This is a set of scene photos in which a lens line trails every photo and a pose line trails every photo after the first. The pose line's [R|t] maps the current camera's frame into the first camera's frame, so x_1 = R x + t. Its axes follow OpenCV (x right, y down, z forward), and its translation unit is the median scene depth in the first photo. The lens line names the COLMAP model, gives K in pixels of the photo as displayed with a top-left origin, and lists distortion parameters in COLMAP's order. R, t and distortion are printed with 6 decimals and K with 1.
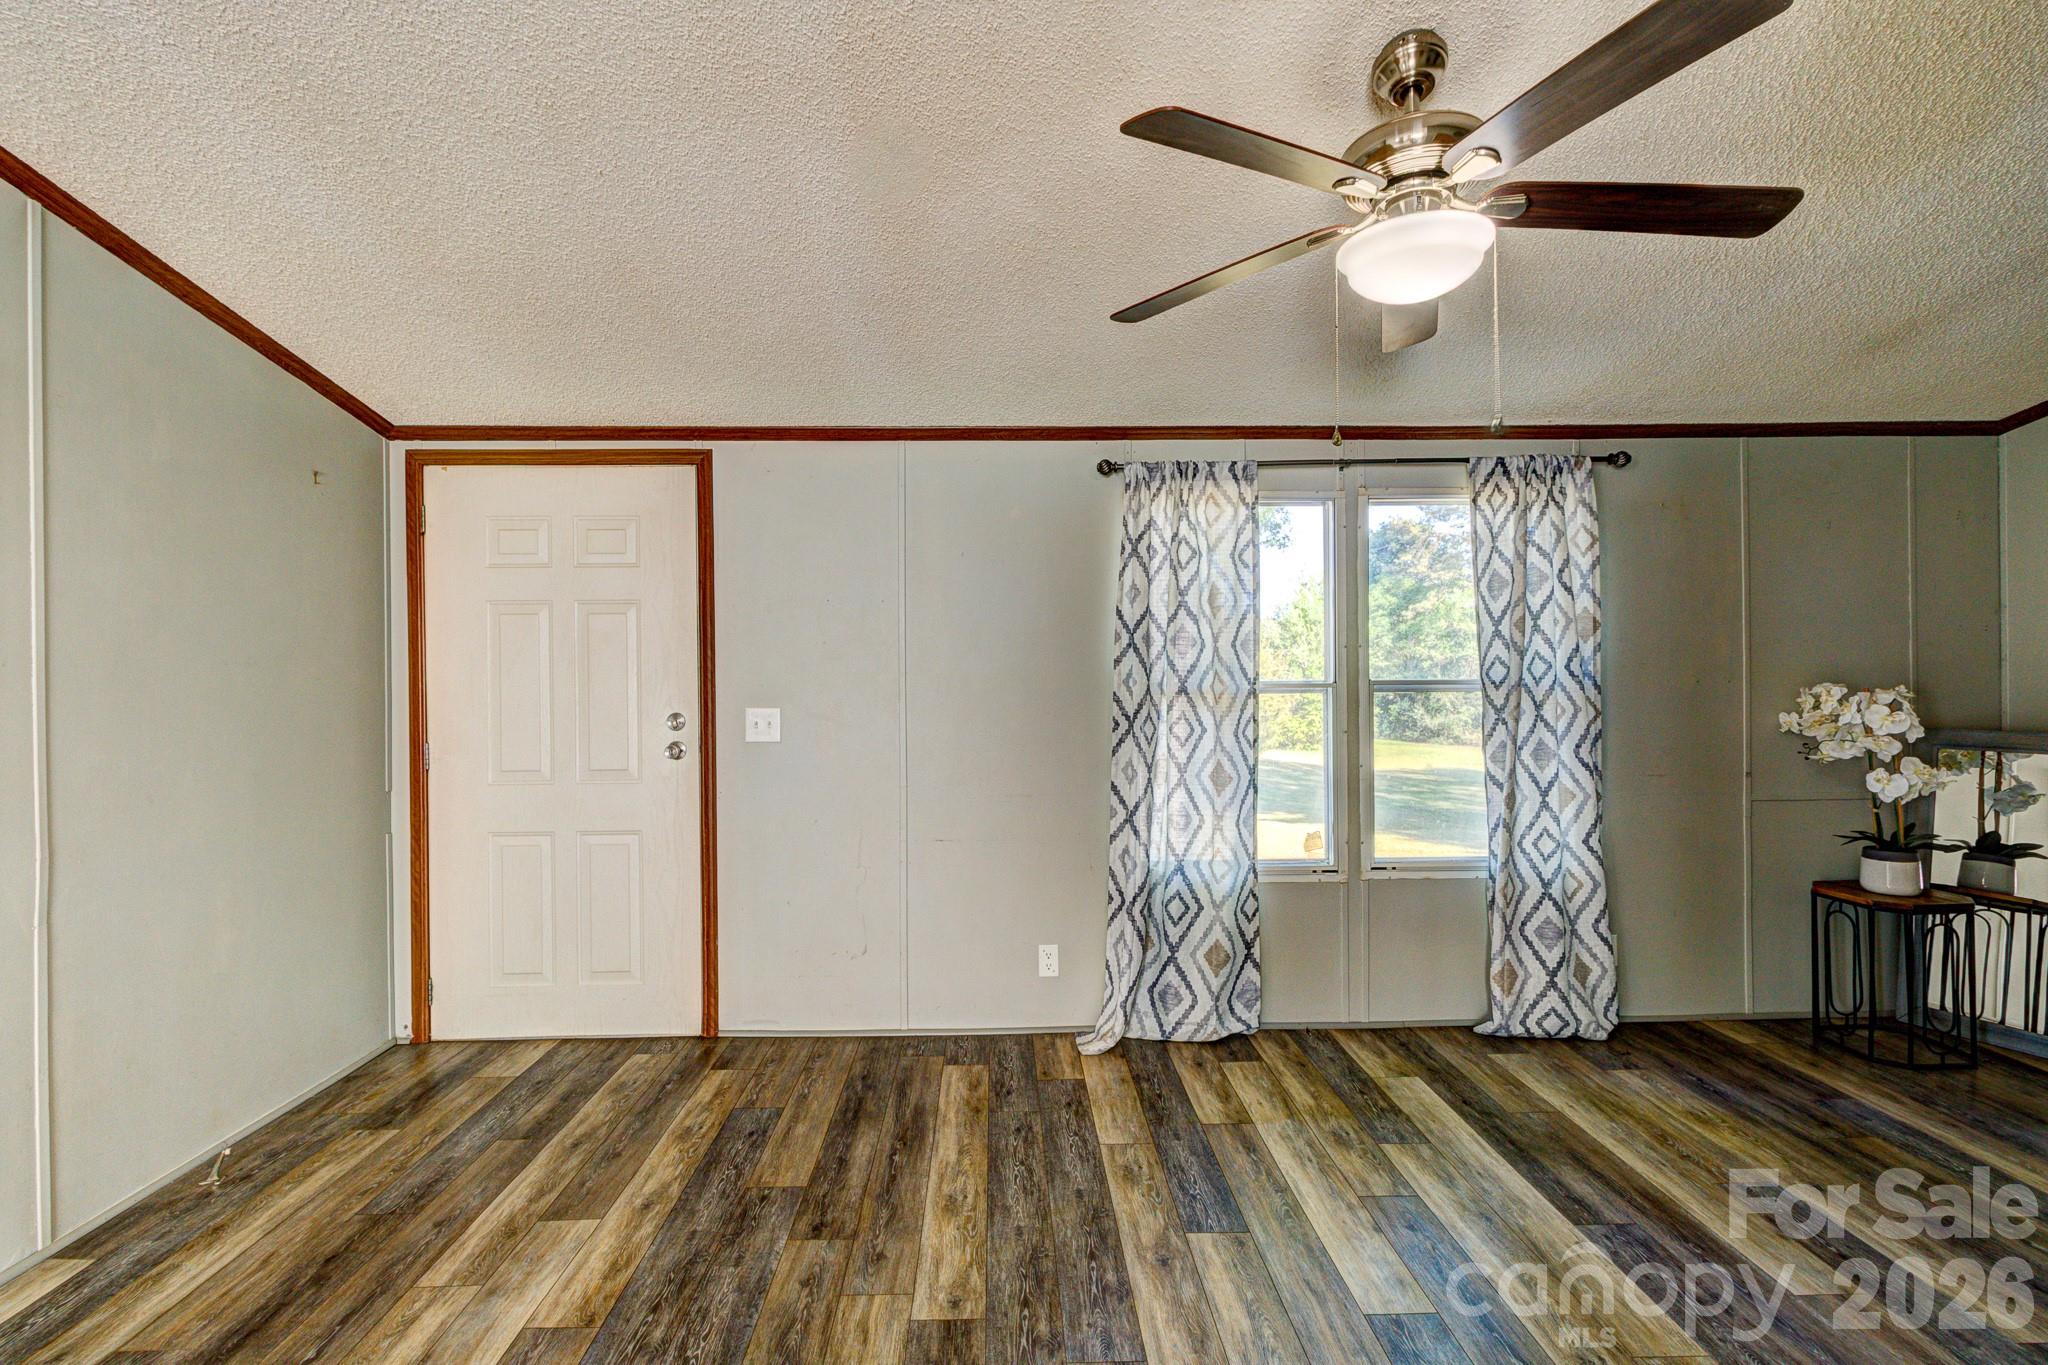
lens RADIAL K [[957.2, 0, 1024.0], [0, 957.2, 682.5], [0, 0, 1]] dist [0.003991, 0.000447]
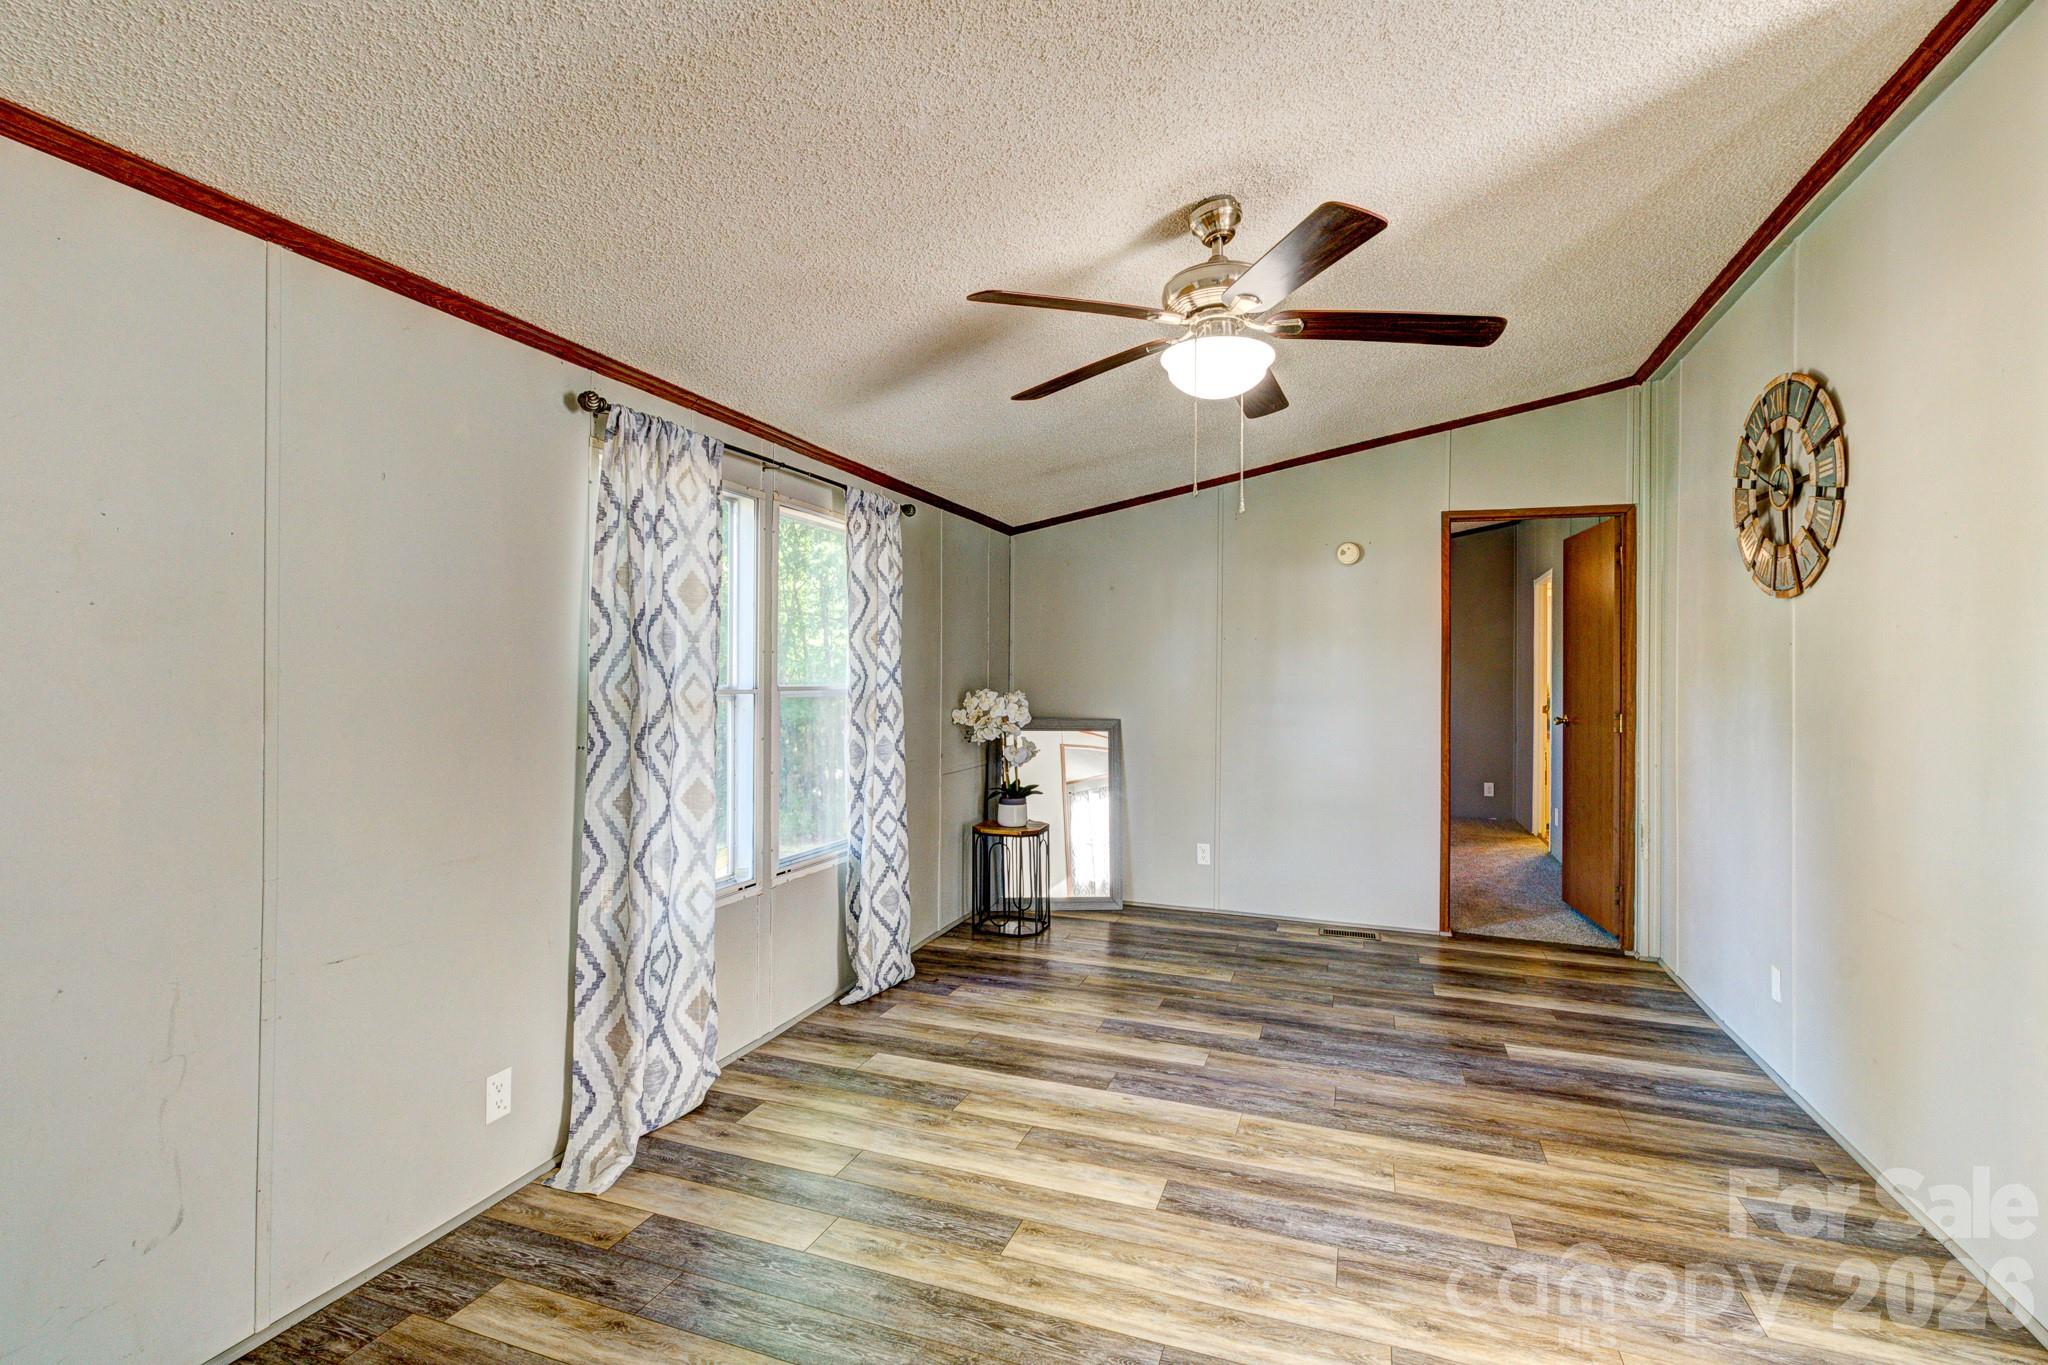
lens RADIAL K [[942.2, 0, 1024.0], [0, 942.2, 682.5], [0, 0, 1]] dist [-0.000760, 0.000793]
pose [[0.370362, 0.006313, 0.928866, -0.477183], [-0.003350, 0.999979, -0.005460, -0.001785], [-0.928882, -0.001090, 0.370375, 0.415604]]
